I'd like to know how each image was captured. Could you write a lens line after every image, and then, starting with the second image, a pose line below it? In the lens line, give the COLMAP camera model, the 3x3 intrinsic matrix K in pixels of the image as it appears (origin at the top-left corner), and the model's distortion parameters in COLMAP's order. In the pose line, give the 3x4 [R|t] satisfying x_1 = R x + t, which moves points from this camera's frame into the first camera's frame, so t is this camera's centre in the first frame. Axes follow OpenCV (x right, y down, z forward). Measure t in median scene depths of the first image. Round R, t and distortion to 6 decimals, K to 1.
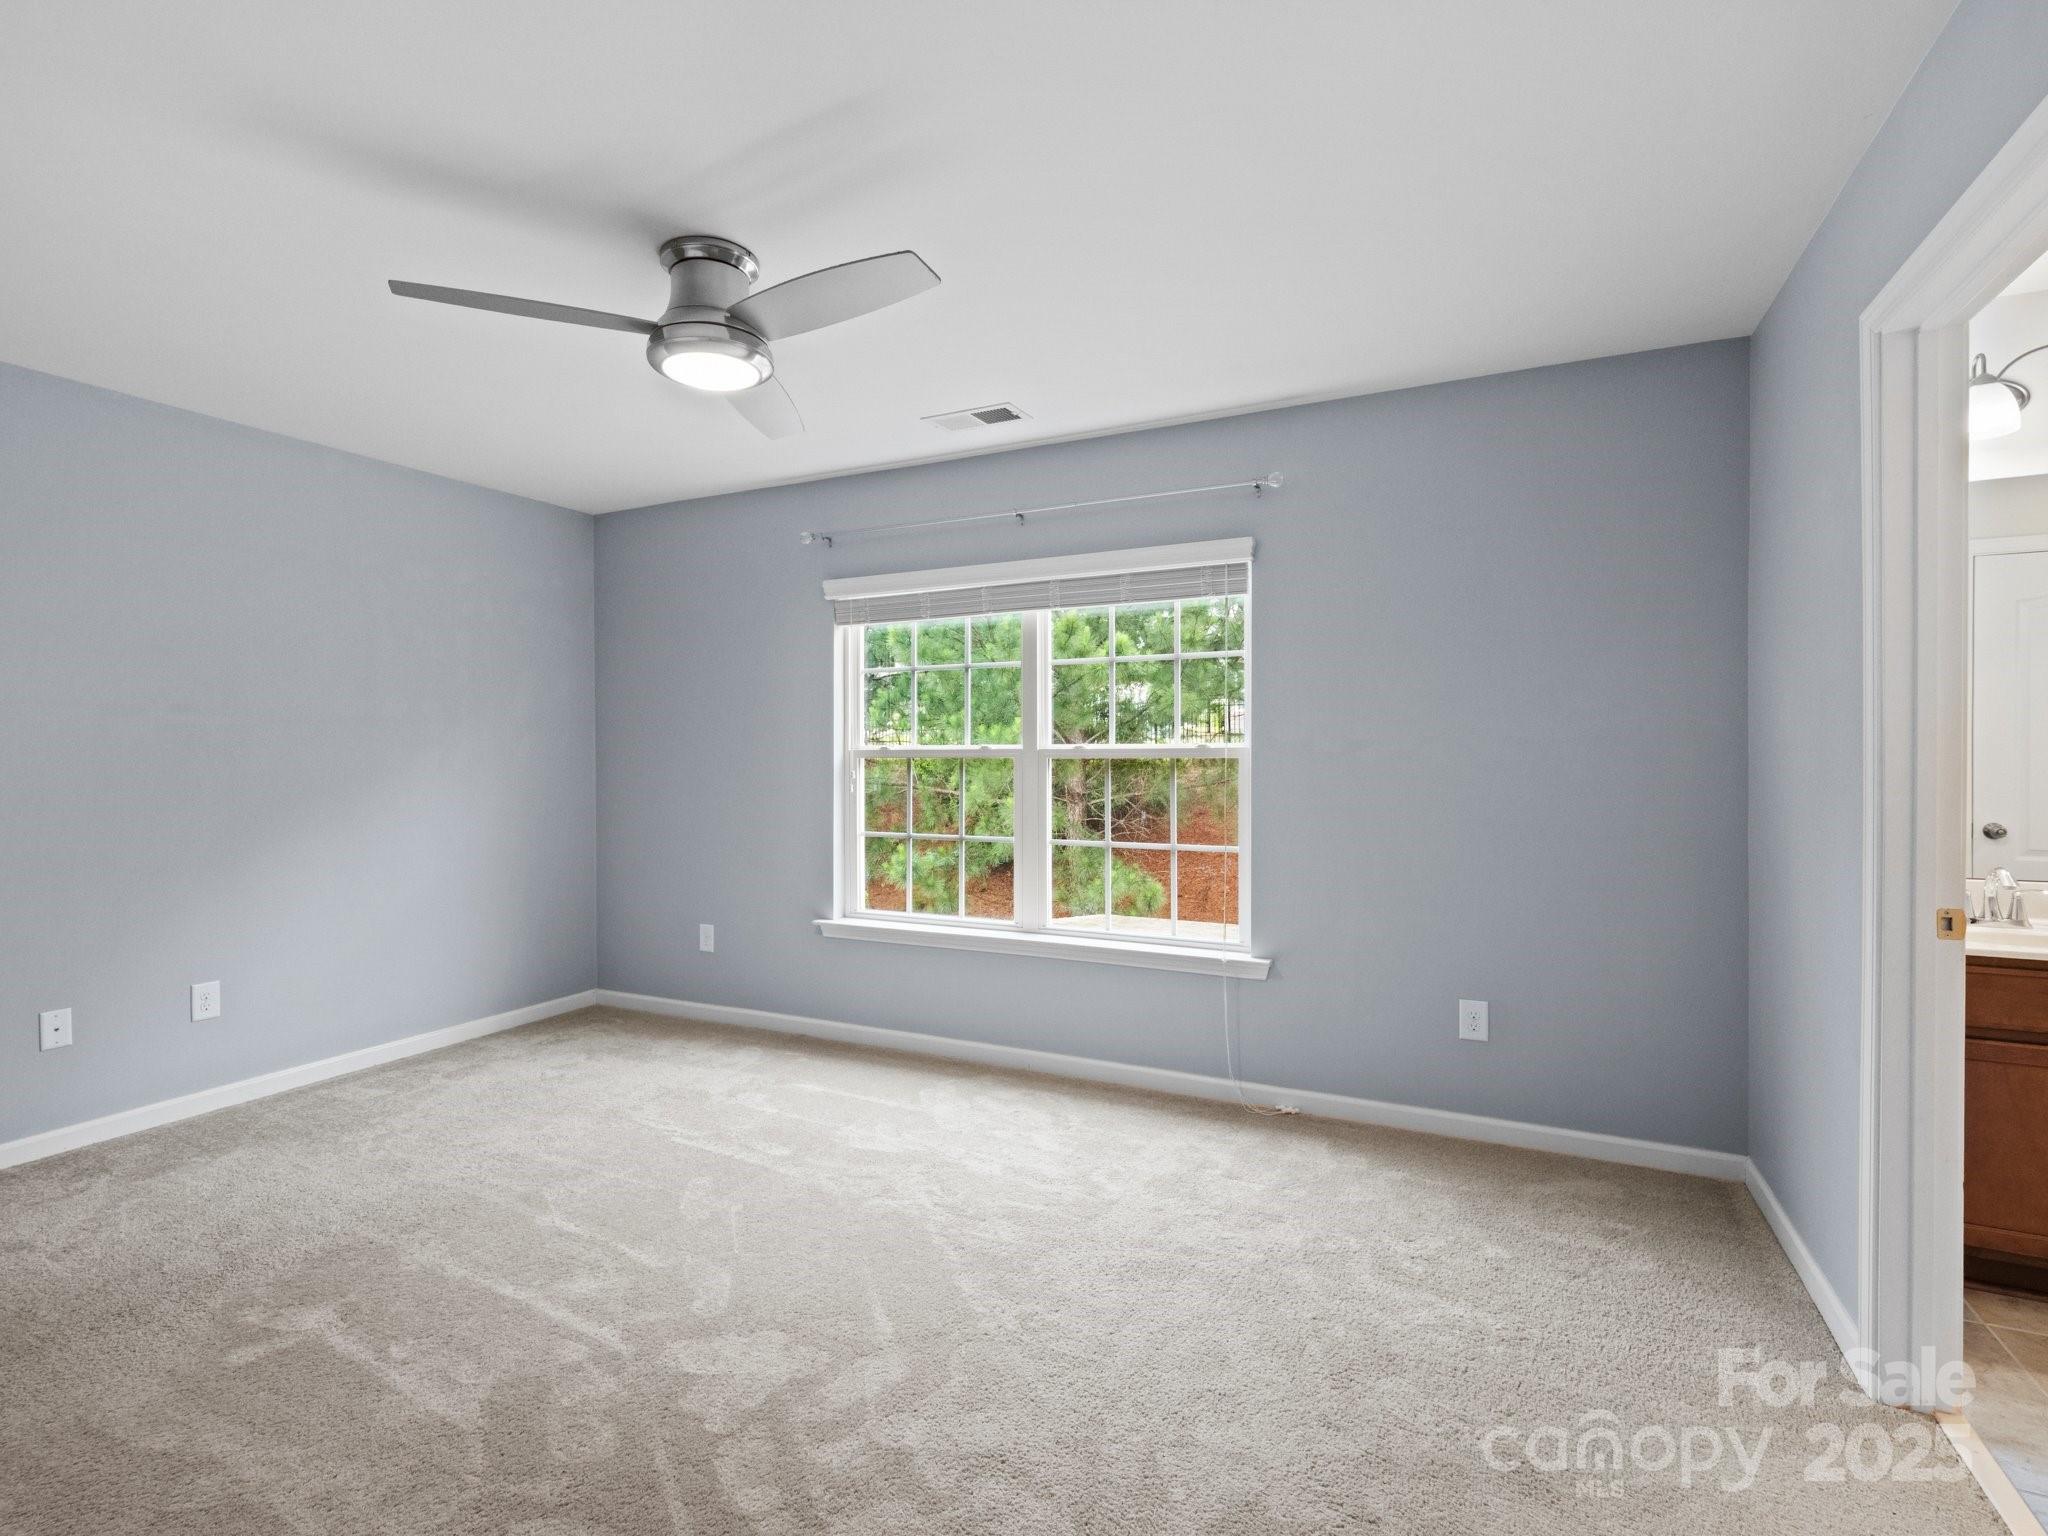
lens RADIAL K [[990.7, 0, 1012.0], [0, 990.7, 767.1], [0, 0, 1]] dist [-0.003631, -0.001133]
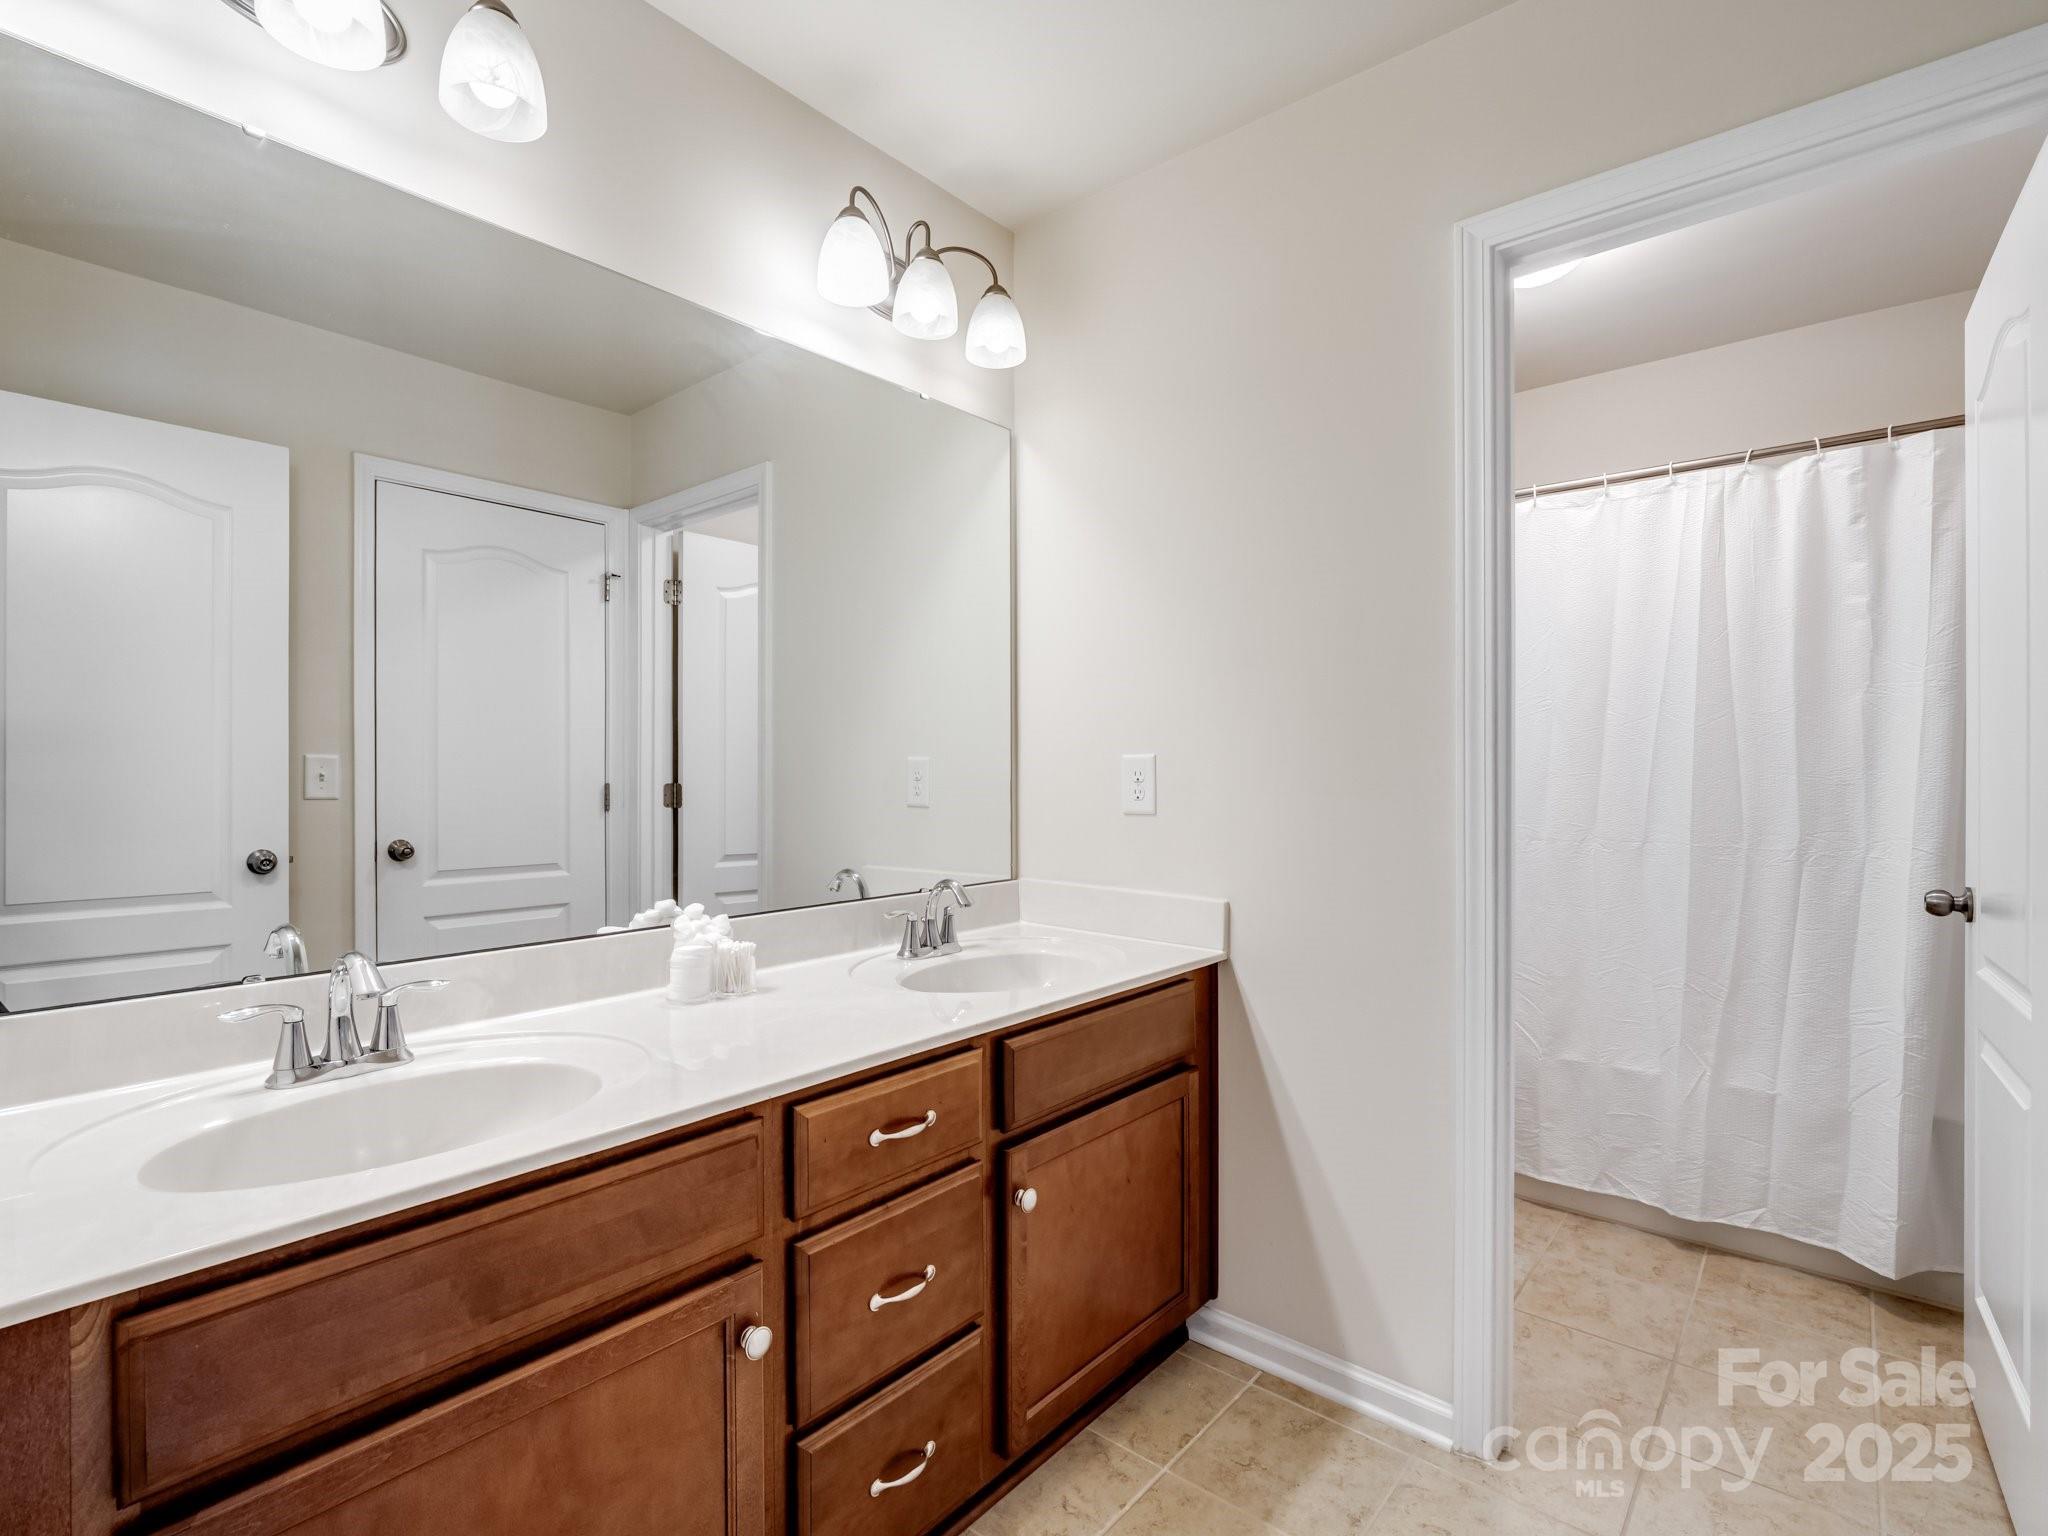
lens RADIAL K [[990.7, 0, 1012.0], [0, 990.7, 767.1], [0, 0, 1]] dist [-0.003631, -0.001133]
pose [[0.260708, 0.002107, 0.965416, 0.614493], [0.009674, 0.999942, -0.004795, 0.015812], [-0.965369, 0.010590, 0.260672, 0.558584]]
